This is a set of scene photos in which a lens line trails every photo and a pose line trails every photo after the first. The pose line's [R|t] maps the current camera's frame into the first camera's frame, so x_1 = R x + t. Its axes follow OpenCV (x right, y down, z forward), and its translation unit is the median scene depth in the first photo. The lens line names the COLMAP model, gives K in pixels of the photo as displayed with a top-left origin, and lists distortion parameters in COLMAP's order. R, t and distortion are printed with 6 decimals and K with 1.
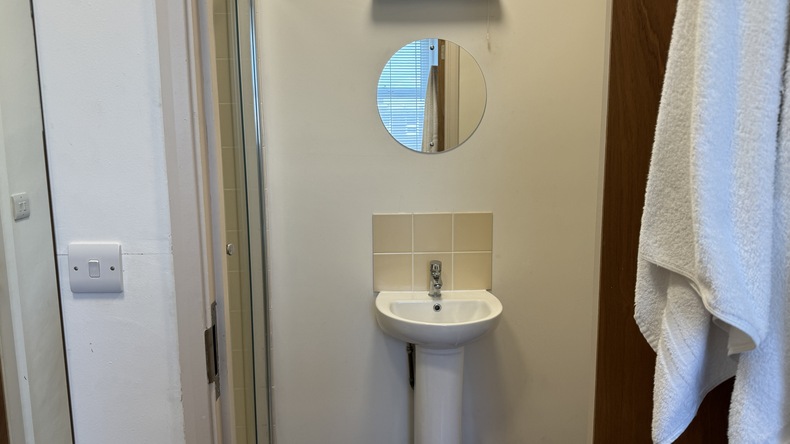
lens RADIAL K [[543.5, 0, 395.0], [0, 543.5, 222.0], [0, 0, 1]] dist [0.004178, 0.000431]
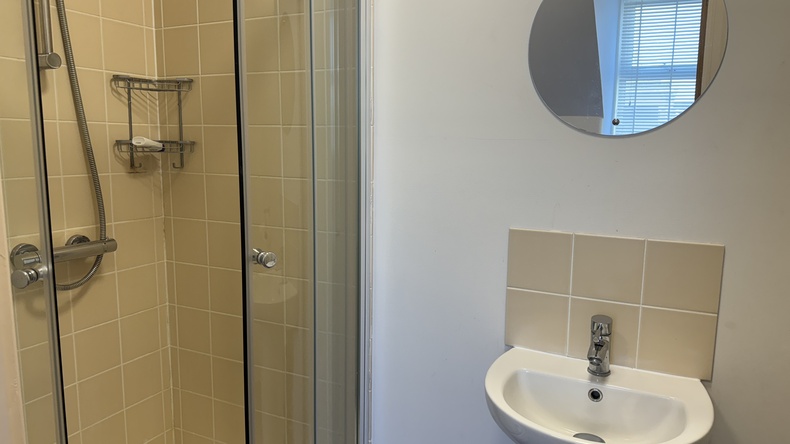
lens RADIAL K [[543.5, 0, 395.0], [0, 543.5, 222.0], [0, 0, 1]] dist [0.004178, 0.000431]
pose [[0.872695, 0.088915, -0.480102, 0.150342], [-0.083224, 0.995978, 0.033177, -0.031749], [0.481121, 0.011002, 0.876585, 0.356605]]
